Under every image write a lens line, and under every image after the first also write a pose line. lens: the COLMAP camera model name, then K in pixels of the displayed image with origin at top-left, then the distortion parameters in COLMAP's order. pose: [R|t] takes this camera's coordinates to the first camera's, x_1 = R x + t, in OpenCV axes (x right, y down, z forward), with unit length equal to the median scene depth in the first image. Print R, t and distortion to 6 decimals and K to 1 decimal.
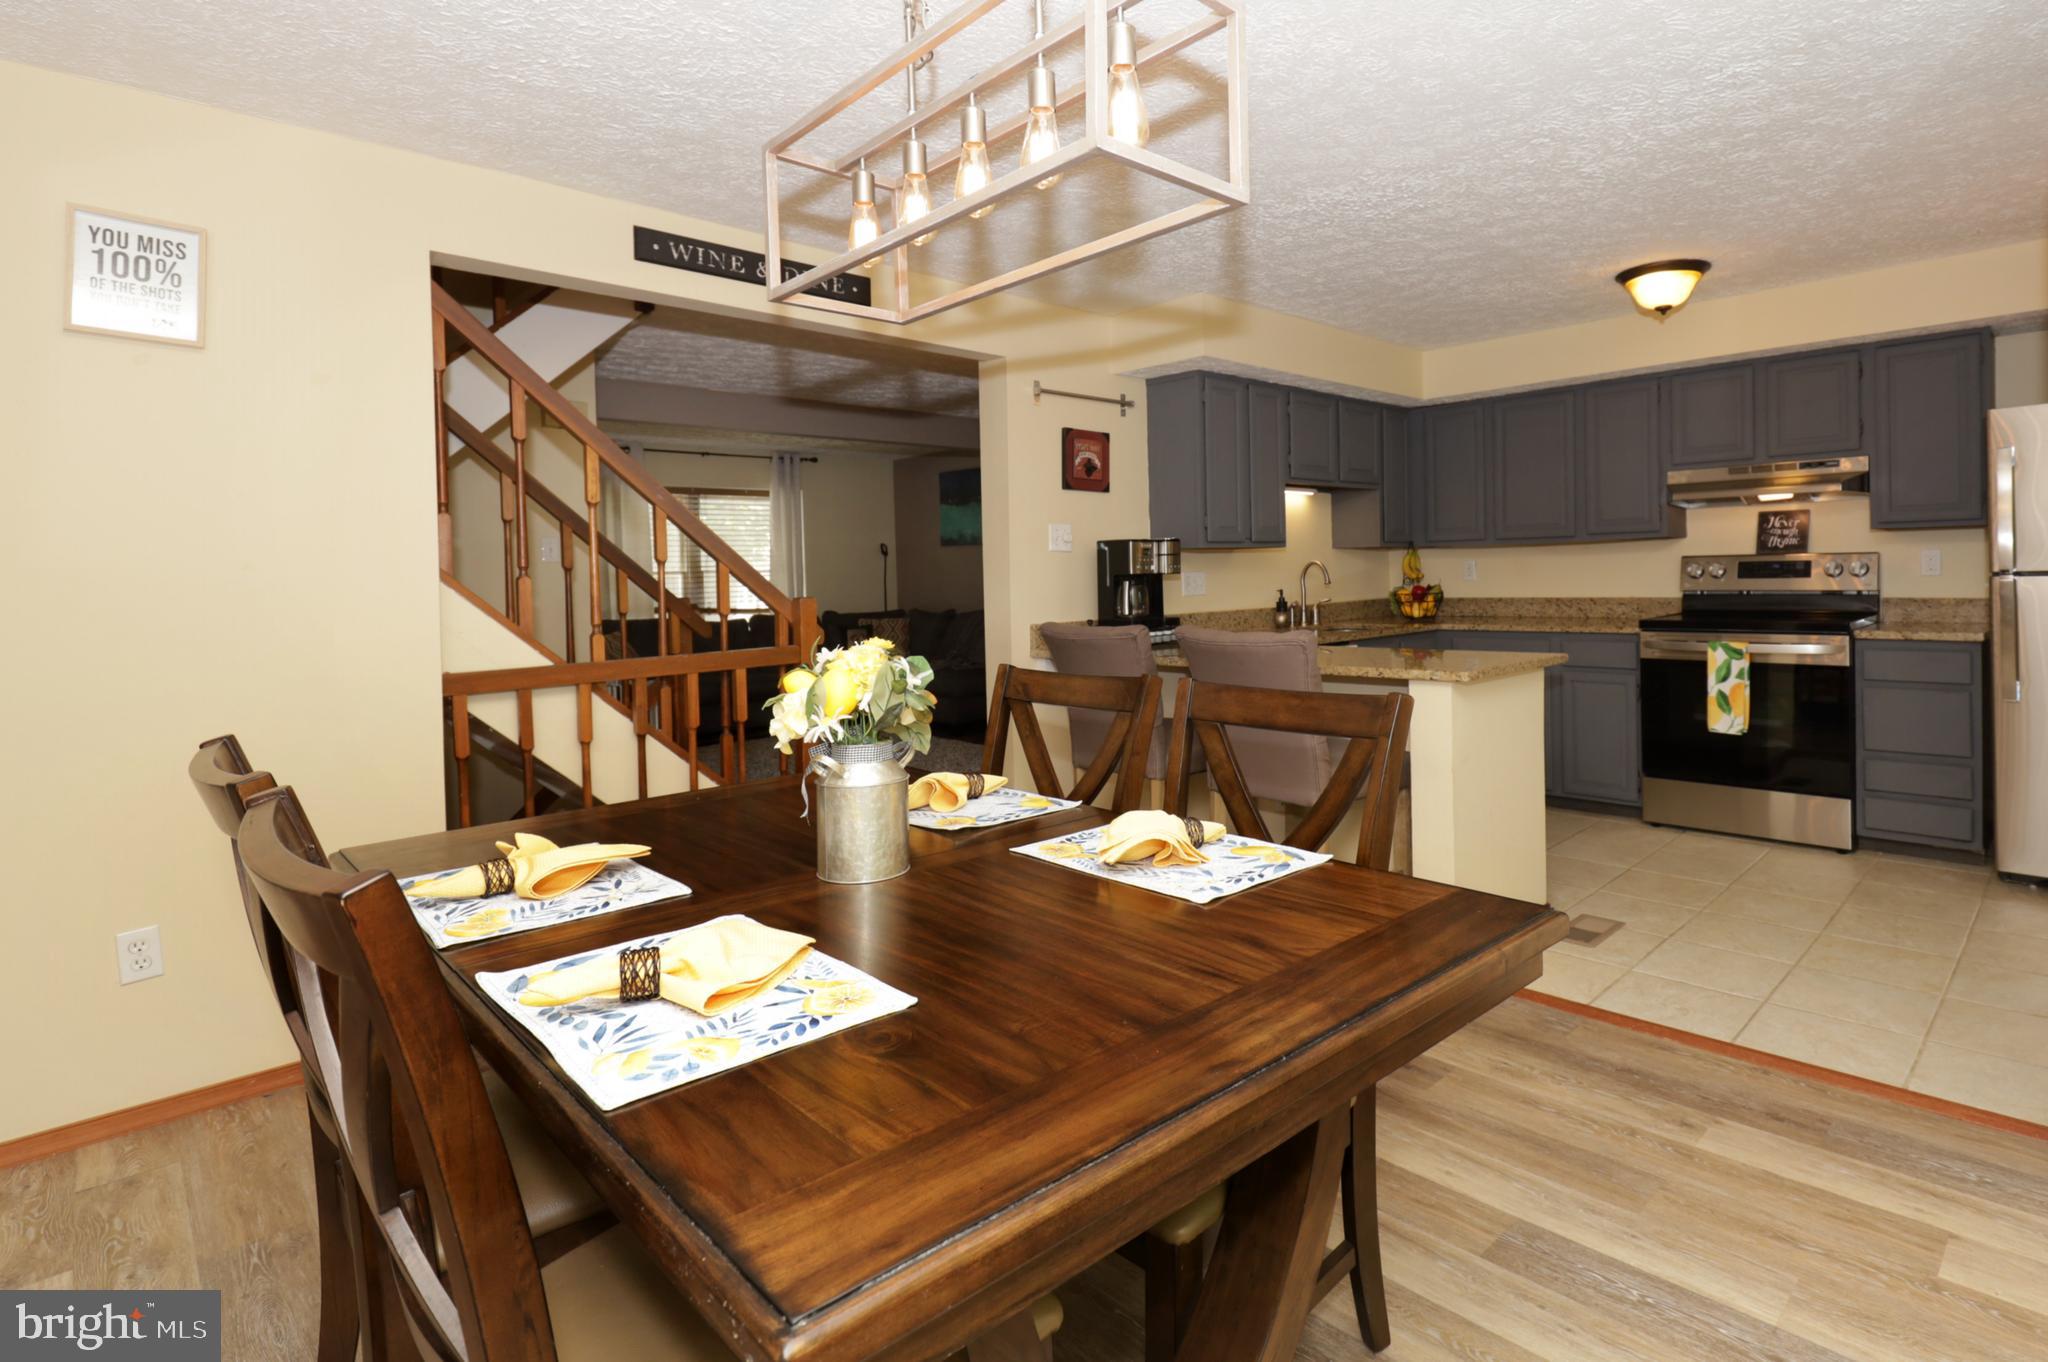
lens RADIAL K [[1027.1, 0, 1072.4], [0, 1027.1, 574.9], [0, 0, 1]] dist [-0.009949, 0.003659]
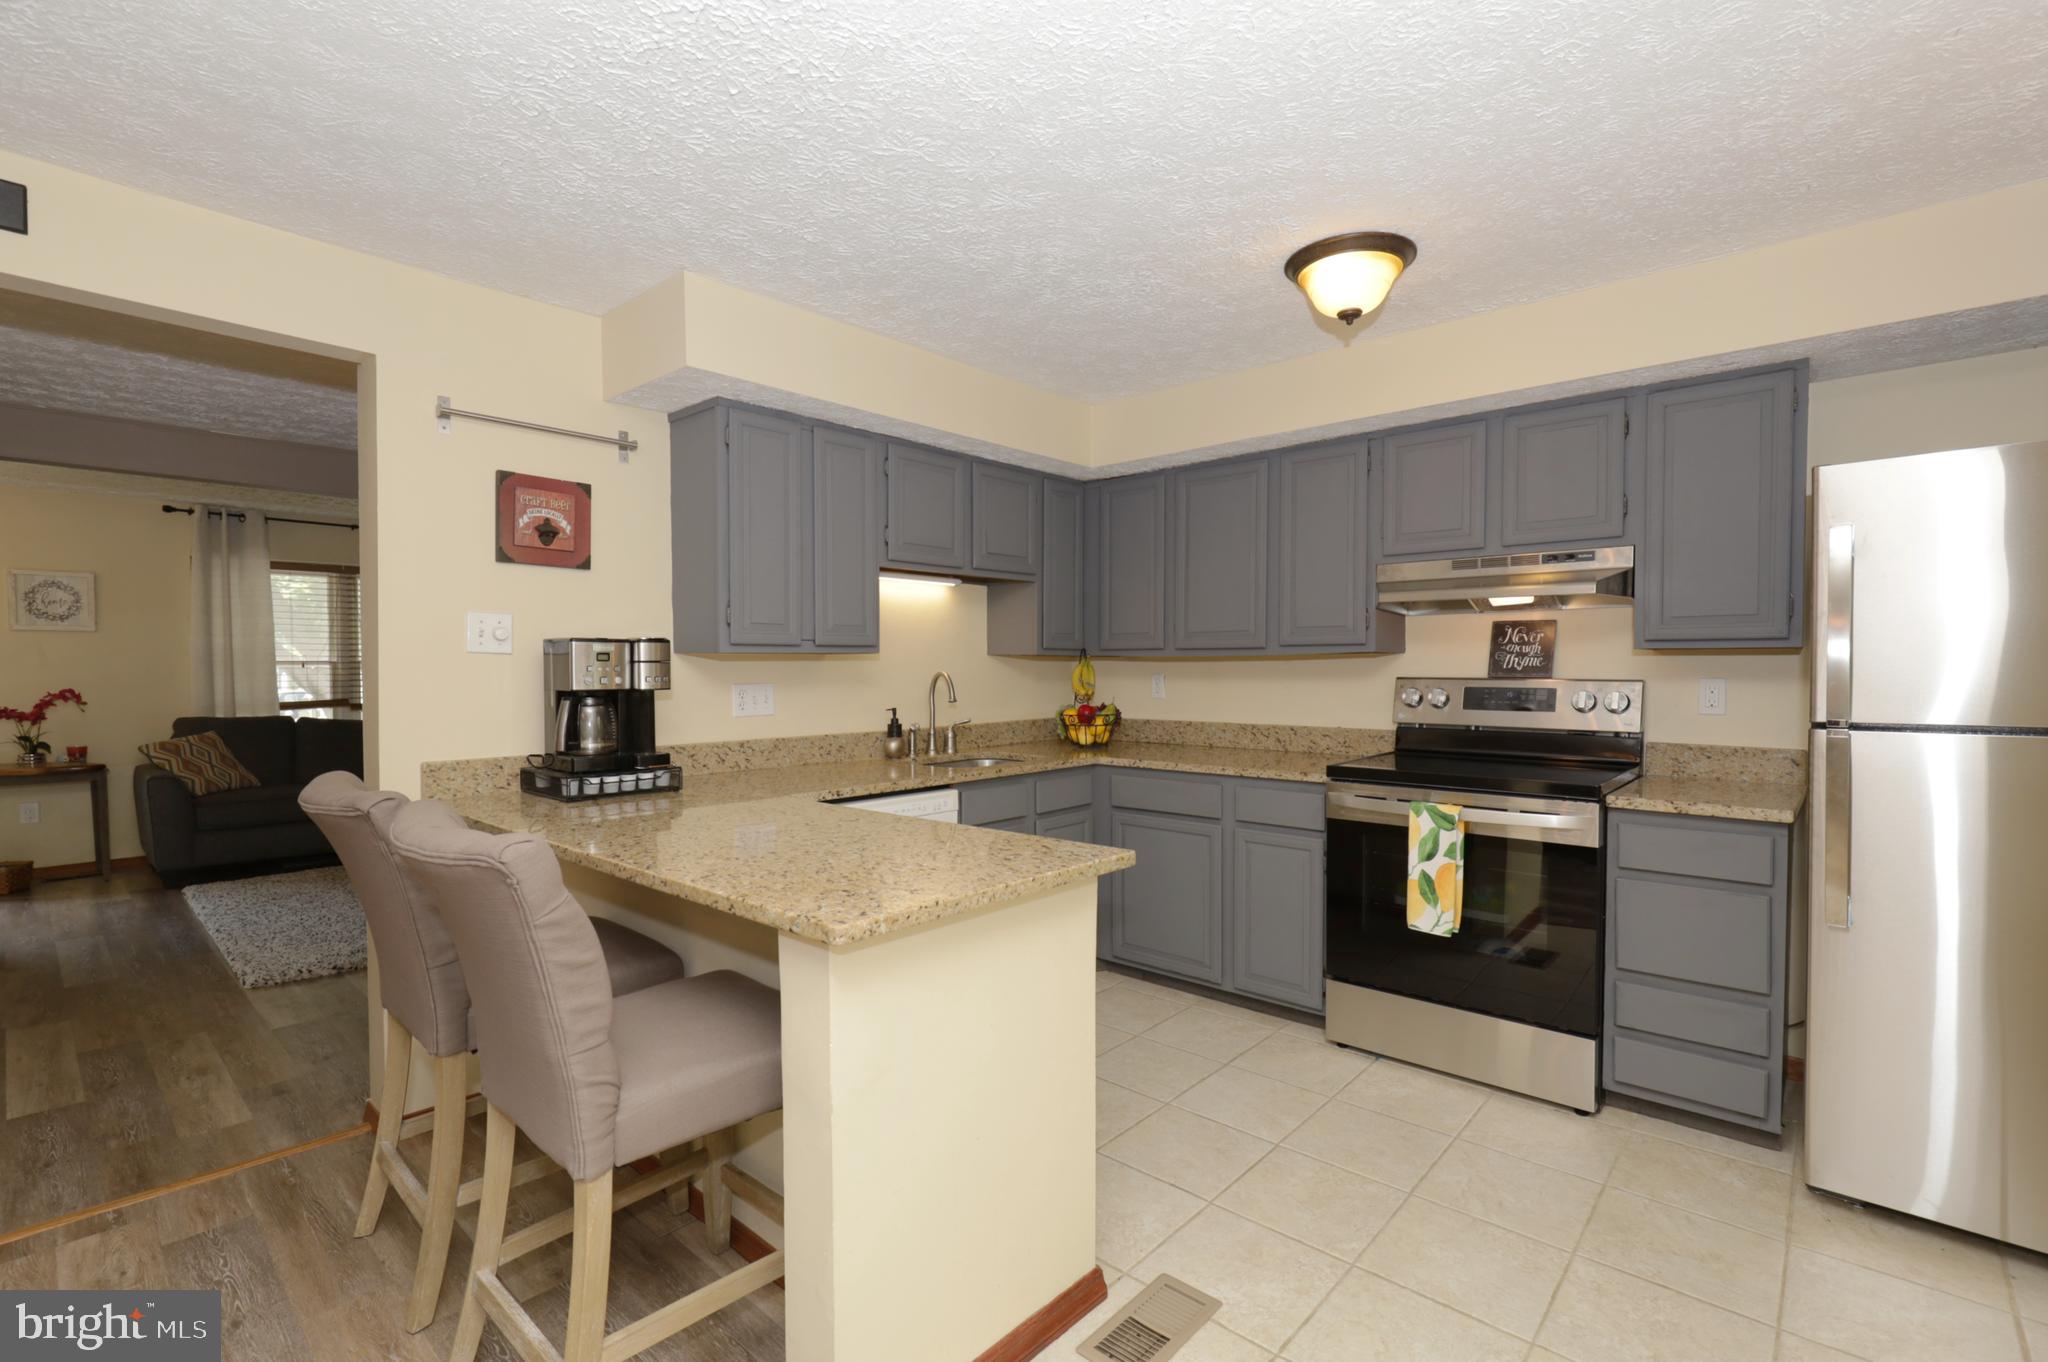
lens RADIAL K [[912.3, 0, 1015.8], [0, 912.3, 676.2], [0, 0, 1]] dist [-0.003653, 0.000485]
pose [[0.997498, 0.021478, 0.067358, 0.292646], [-0.022076, 0.999723, 0.008144, -0.020160], [-0.067164, -0.009611, 0.997696, 0.374837]]
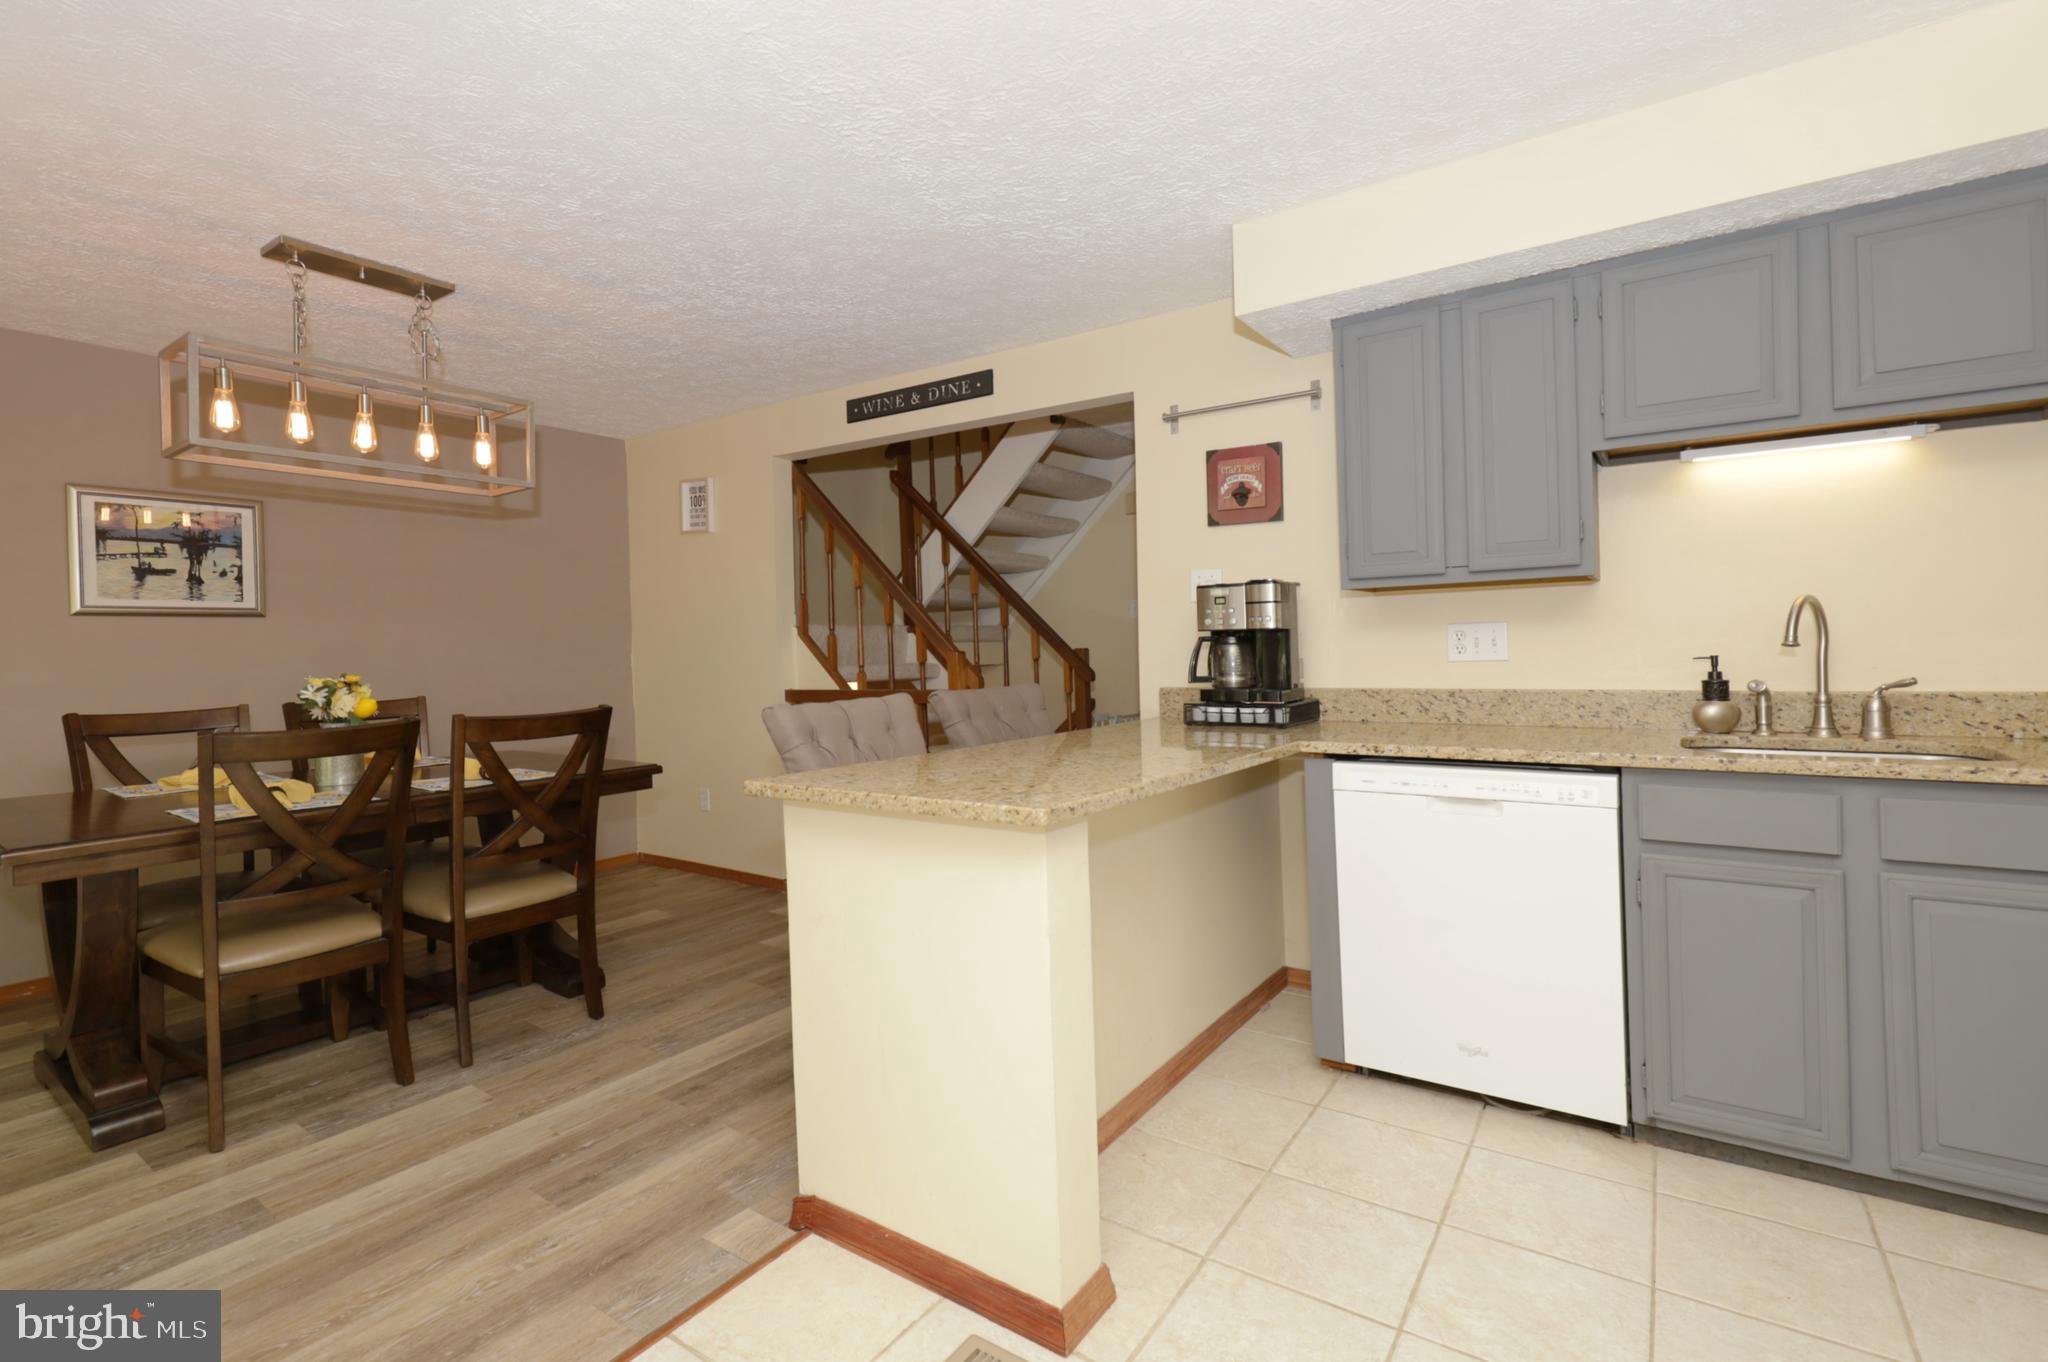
lens RADIAL K [[935.7, 0, 1026.7], [0, 935.7, 641.9], [0, 0, 1]] dist [0.000076, -0.000125]
pose [[0.199735, 0.015113, -0.979733, 0.694792], [0.016464, 0.999688, 0.018777, -0.007185], [0.979712, -0.019881, 0.199423, 0.700175]]
